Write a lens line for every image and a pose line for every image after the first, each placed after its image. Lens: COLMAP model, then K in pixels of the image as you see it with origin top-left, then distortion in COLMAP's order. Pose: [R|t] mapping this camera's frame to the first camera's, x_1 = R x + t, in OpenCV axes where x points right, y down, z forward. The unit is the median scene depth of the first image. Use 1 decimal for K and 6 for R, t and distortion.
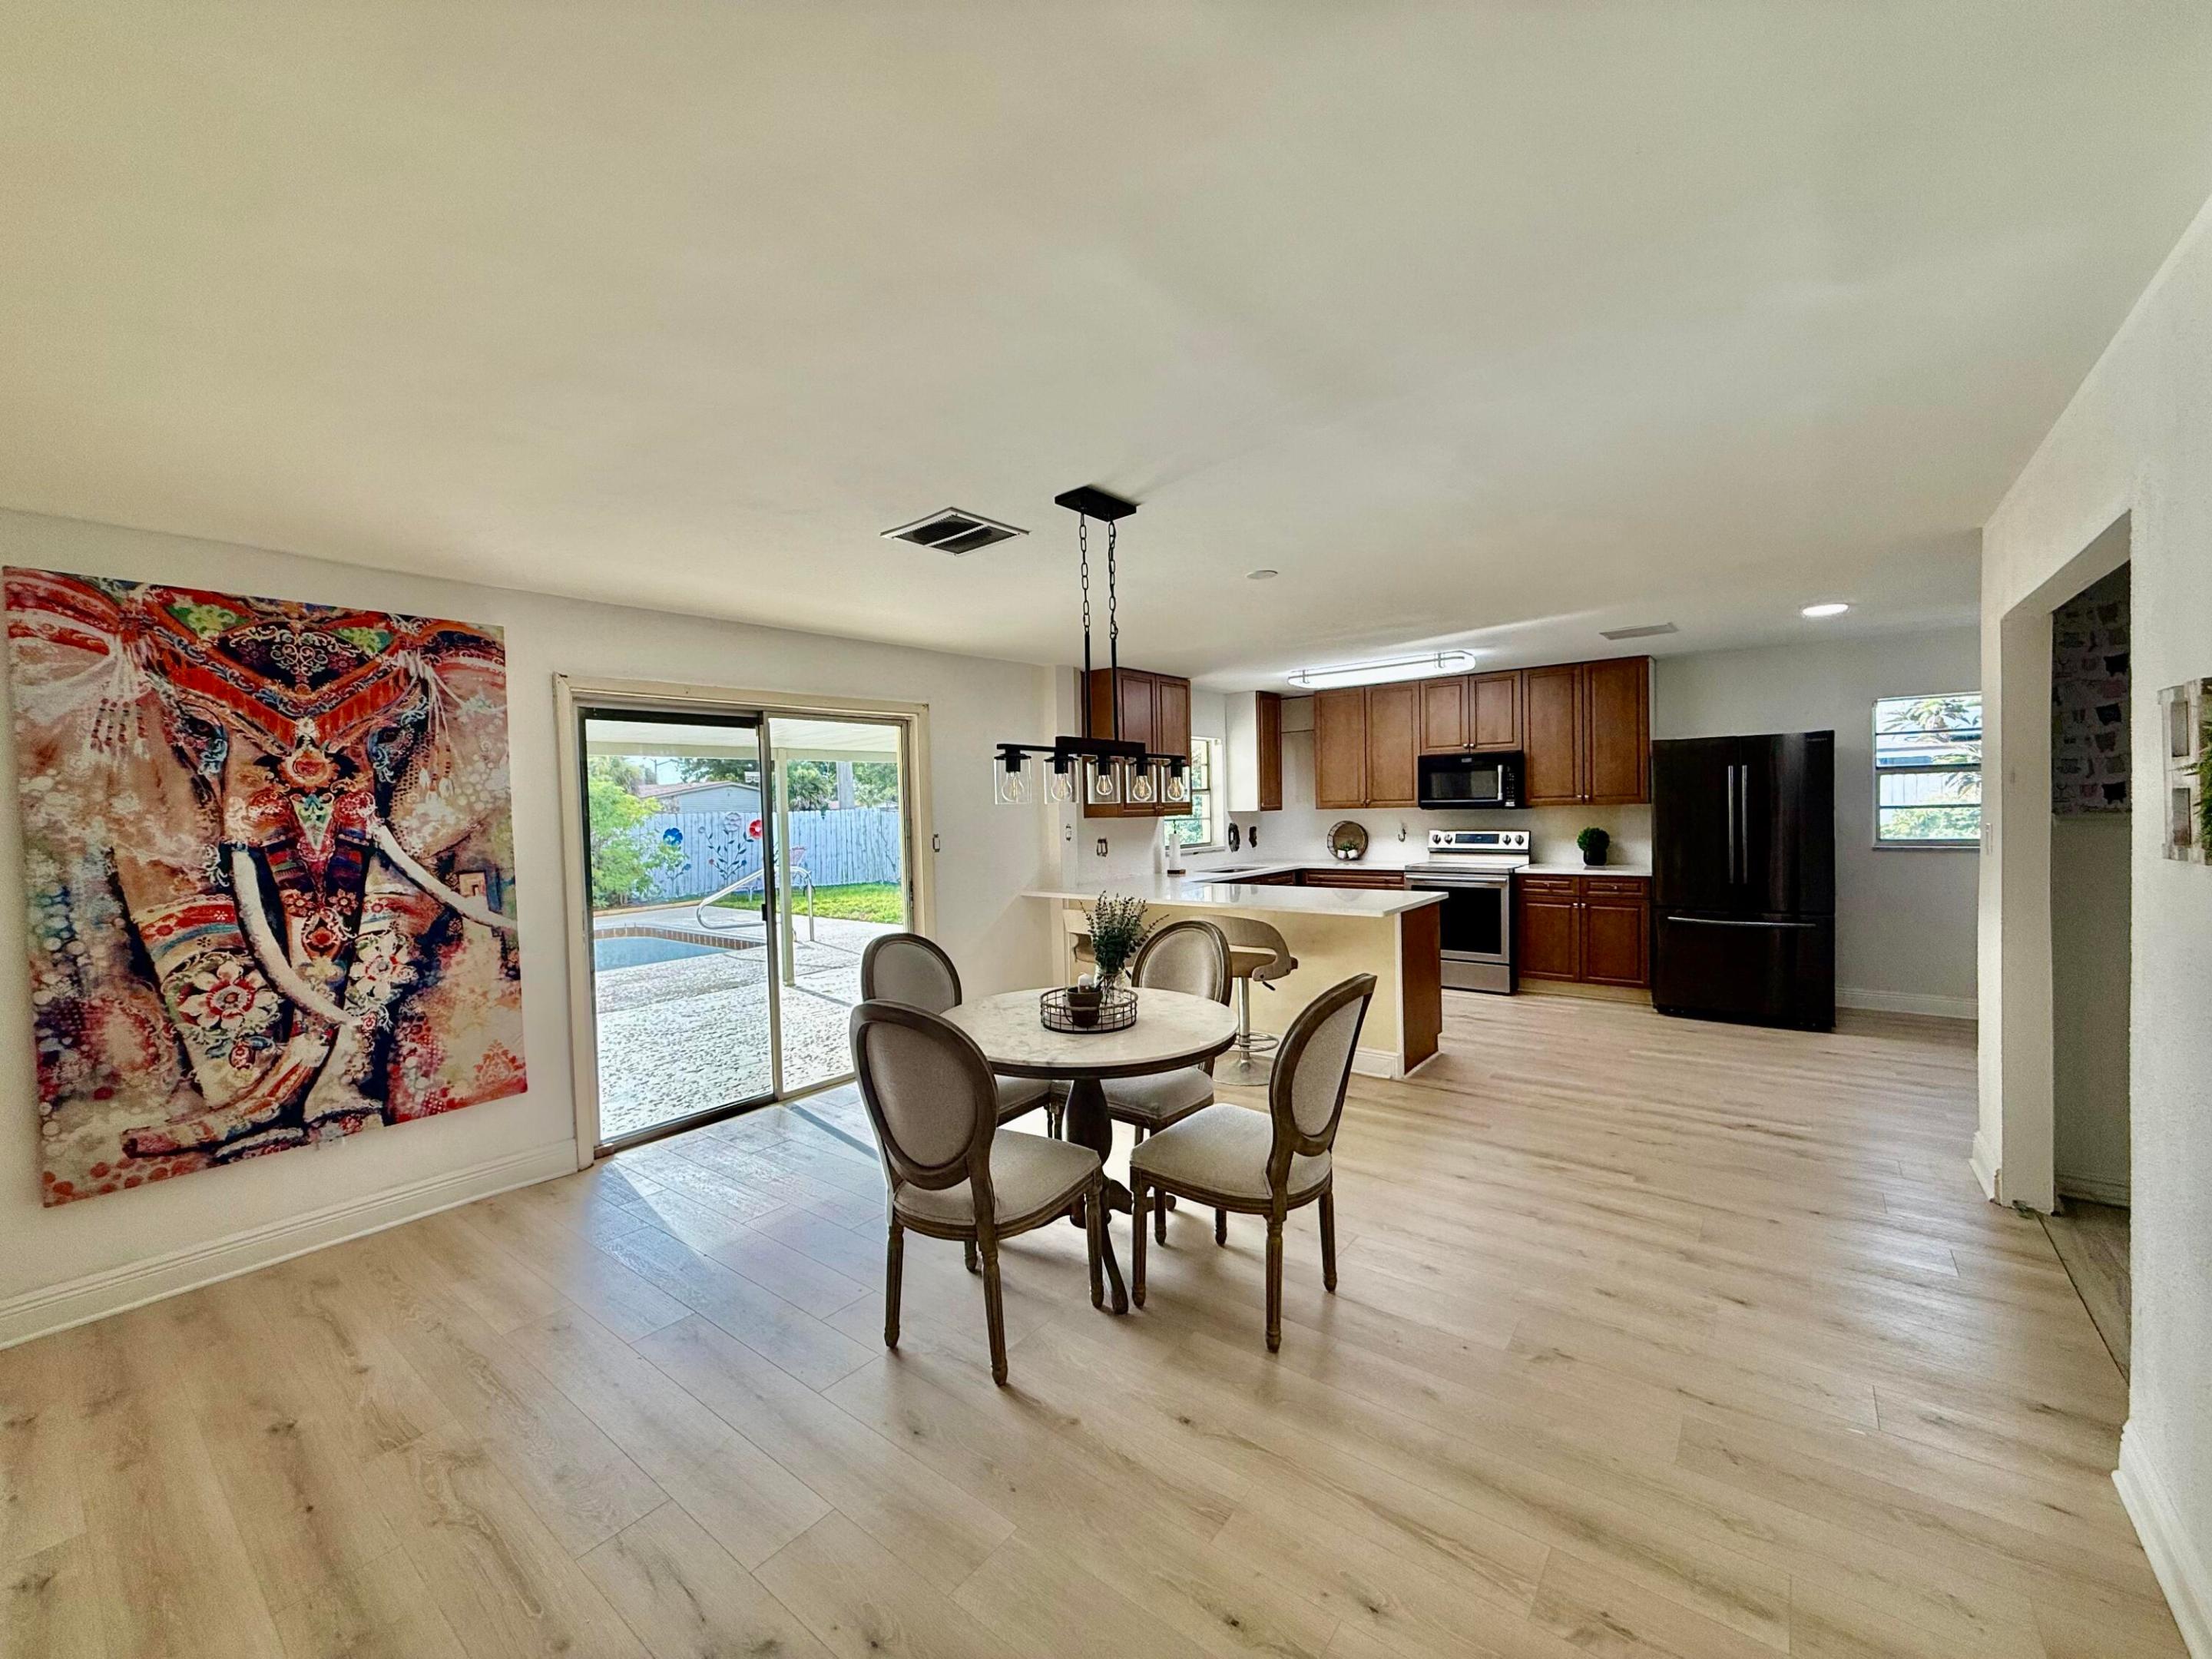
lens RADIAL K [[885.1, 0, 1098.6], [0, 885.1, 832.7], [0, 0, 1]] dist [0.000170, 0.001004]
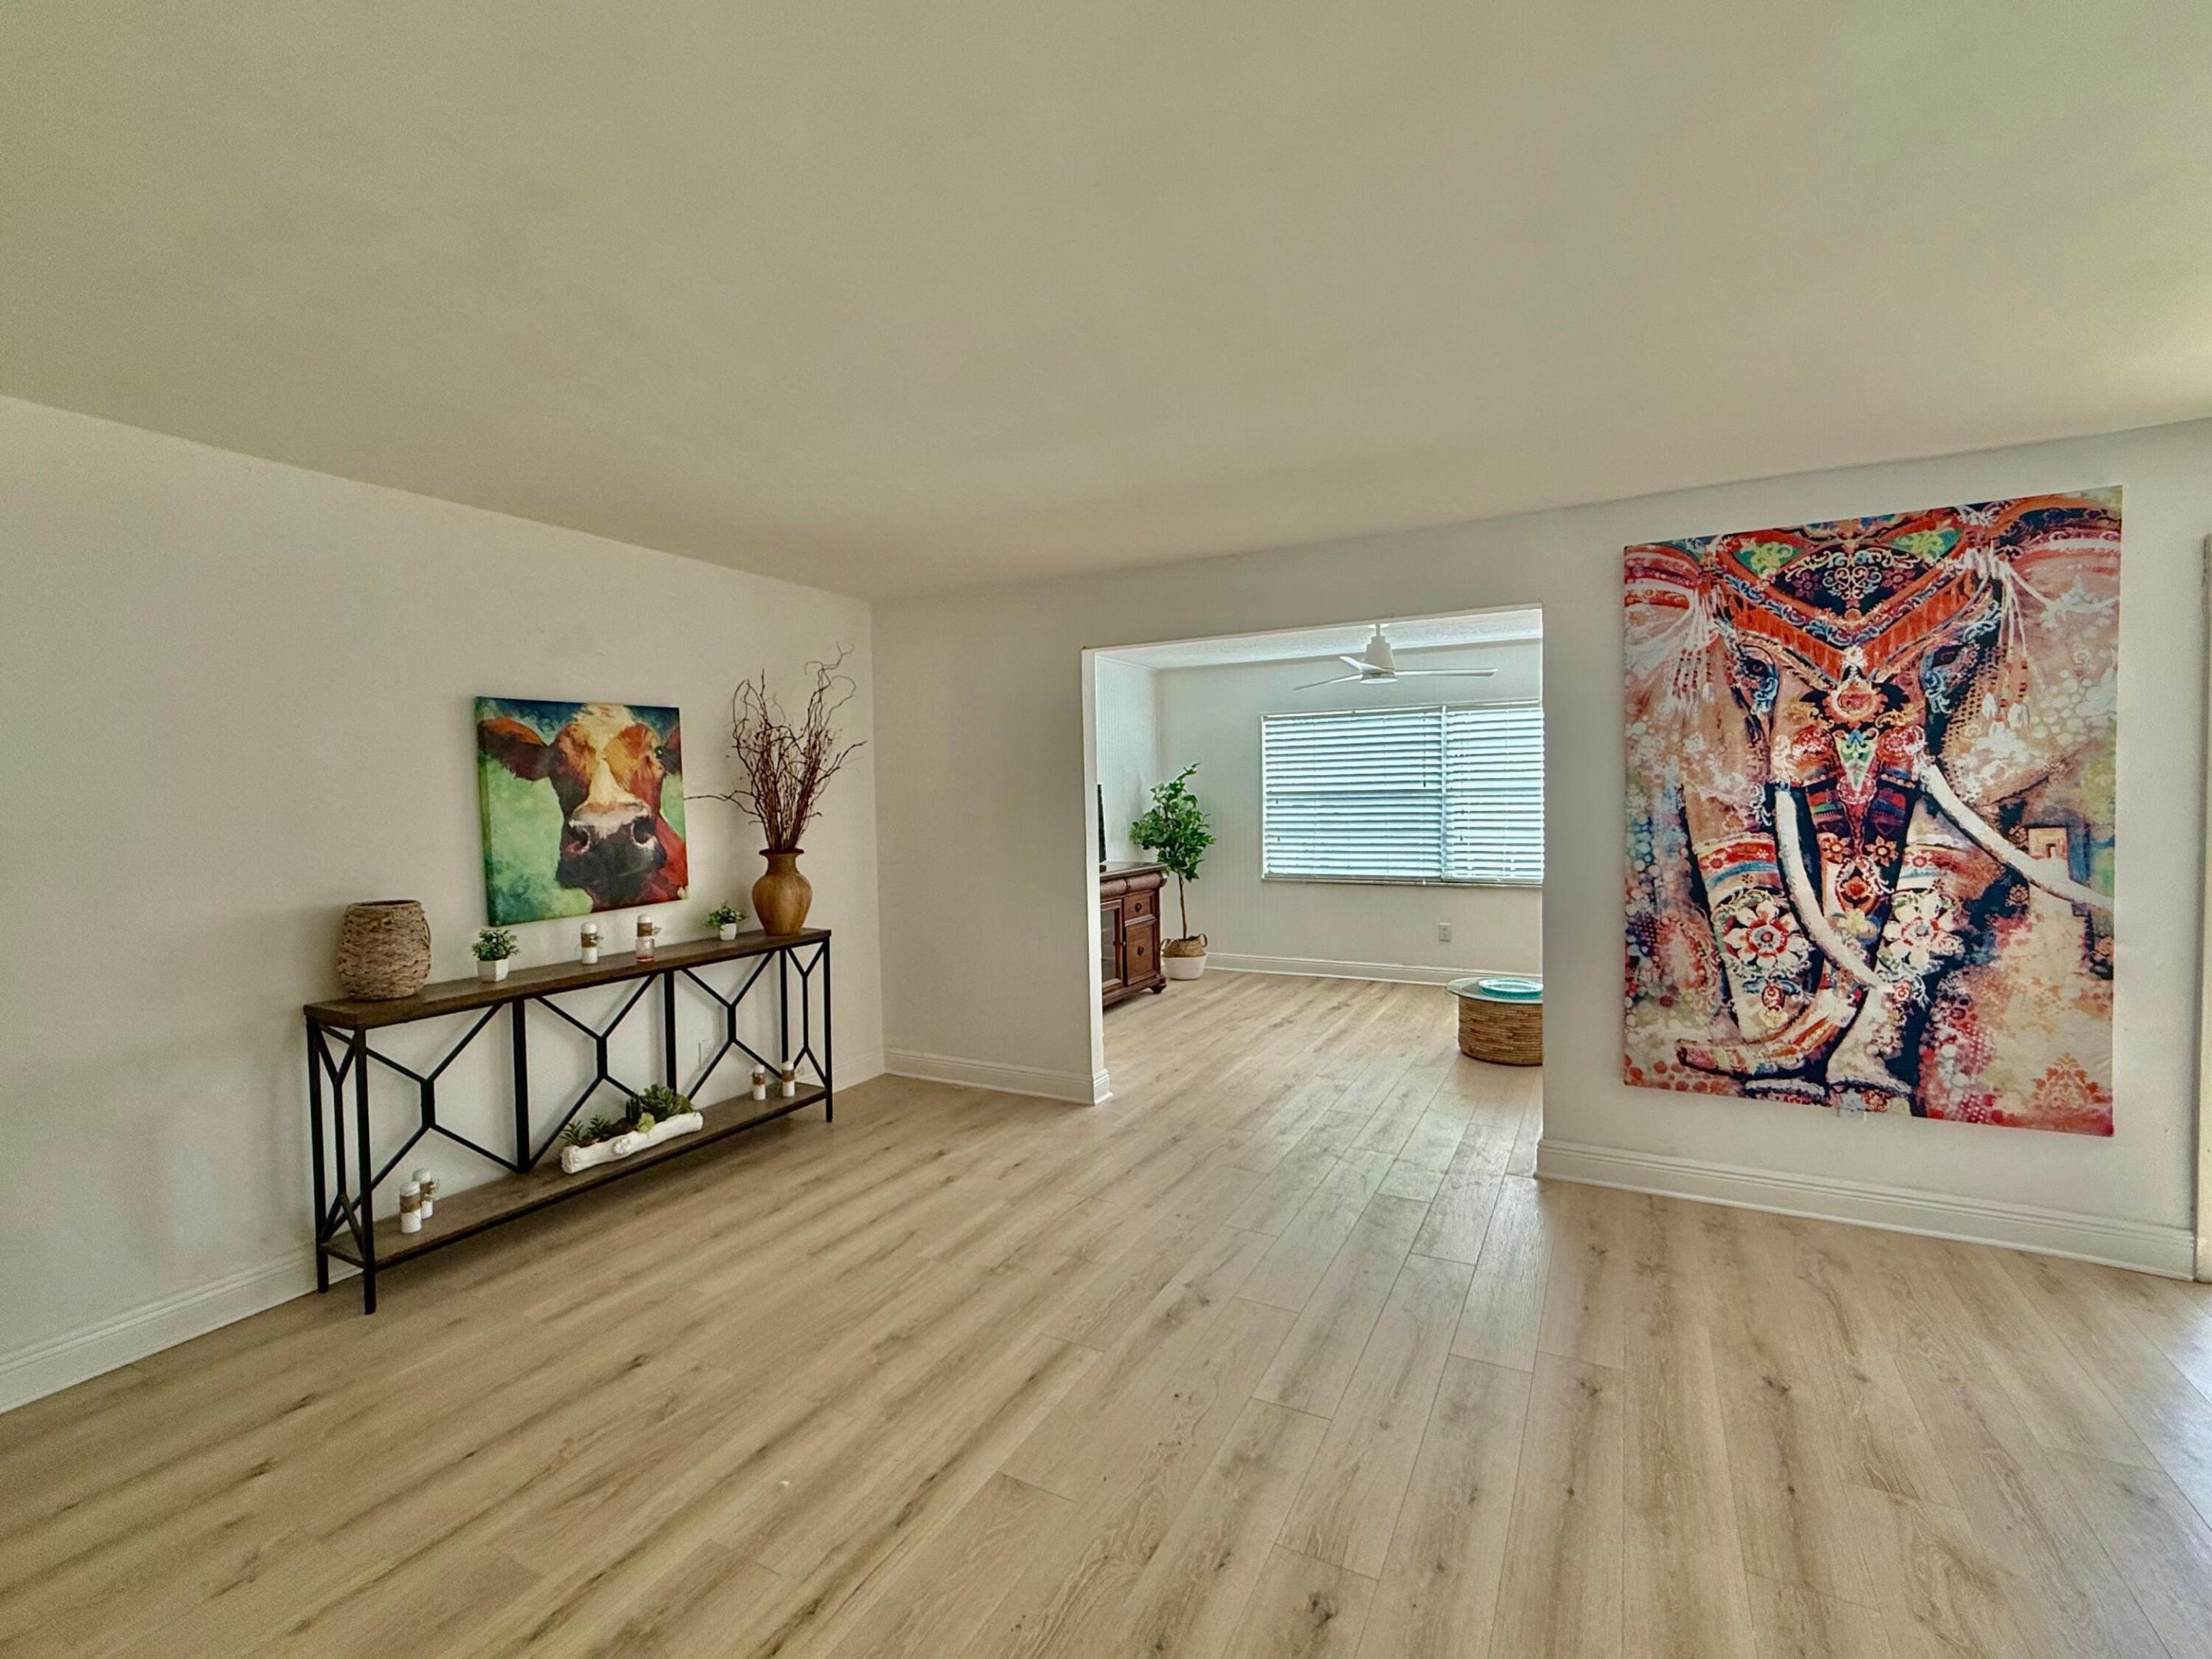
lens RADIAL K [[979.9, 0, 1103.3], [0, 979.9, 830.9], [0, 0, 1]] dist [0.001877, -0.002010]
pose [[0.174946, 0.060948, -0.982690, -0.026133], [-0.014359, 0.998134, 0.059349, 0.010524], [0.984473, 0.003728, 0.175495, 0.059809]]
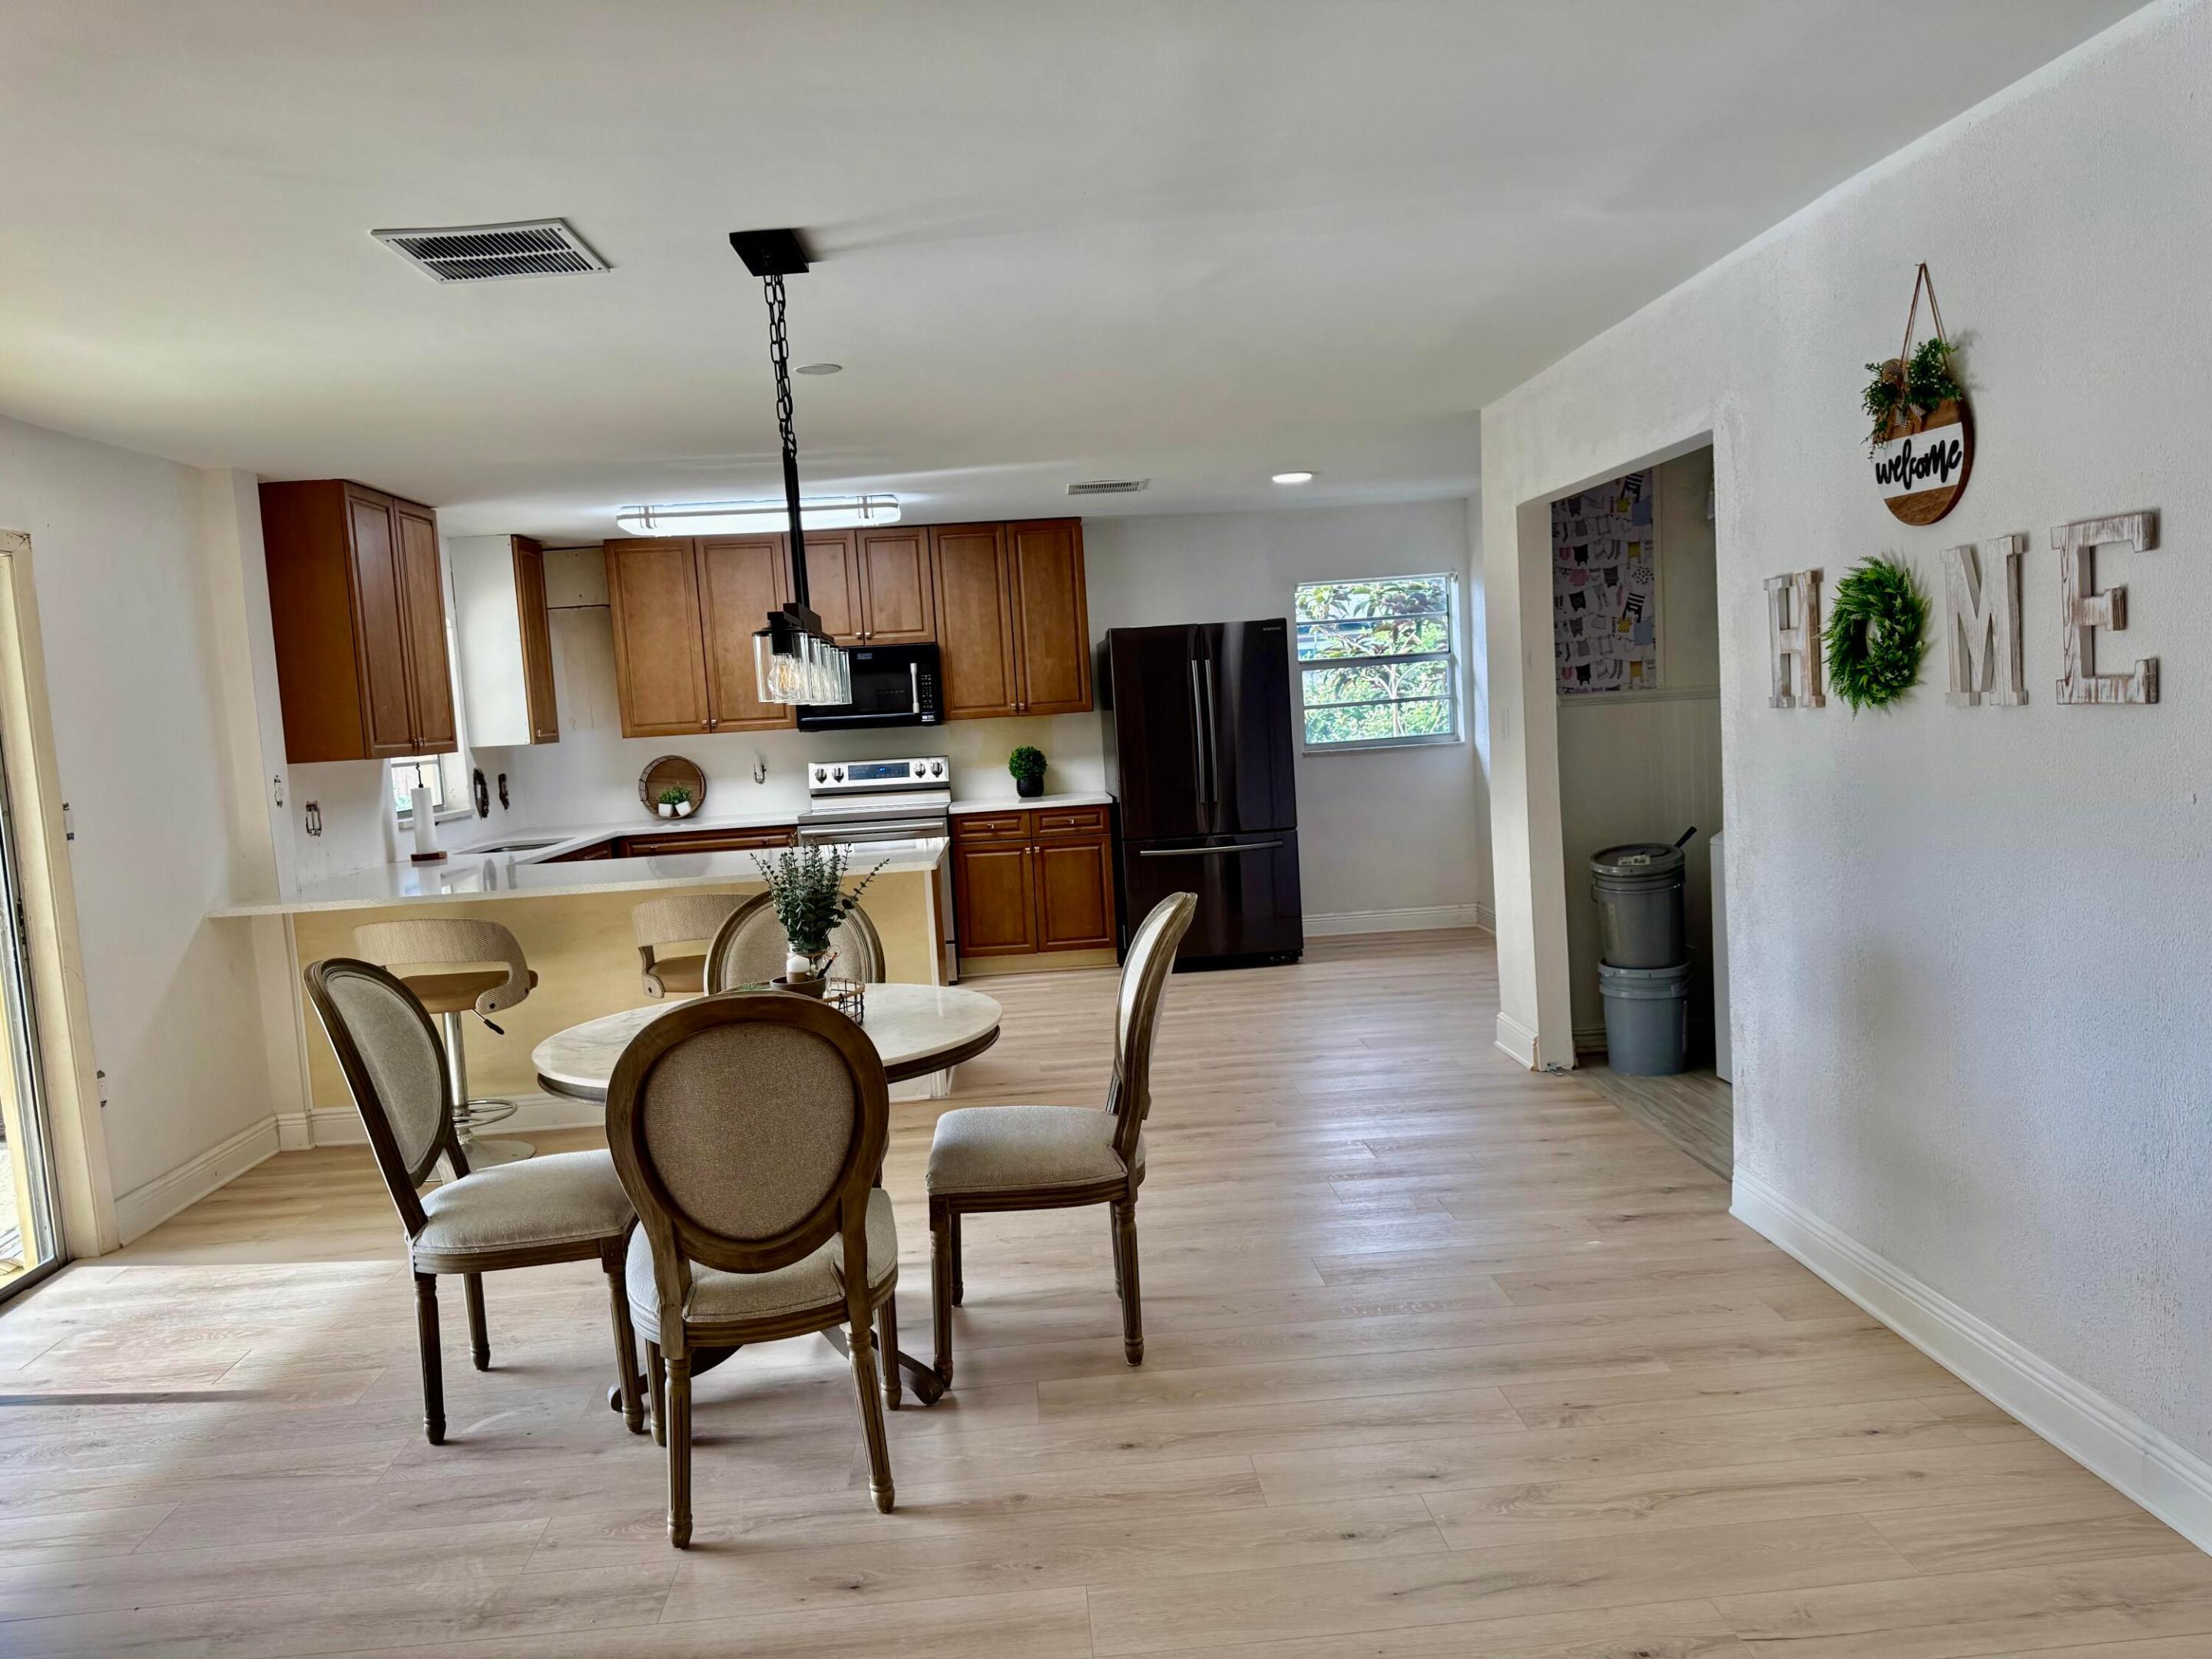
lens RADIAL K [[1560.0, 0, 1102.8], [0, 1560.0, 848.5], [0, 0, 1]] dist [0.070105, -0.090282]
pose [[0.746082, -0.082958, 0.660666, -0.542415], [0.061715, 0.996553, 0.055440, 0.022250], [-0.662988, -0.000589, 0.748630, -0.044696]]
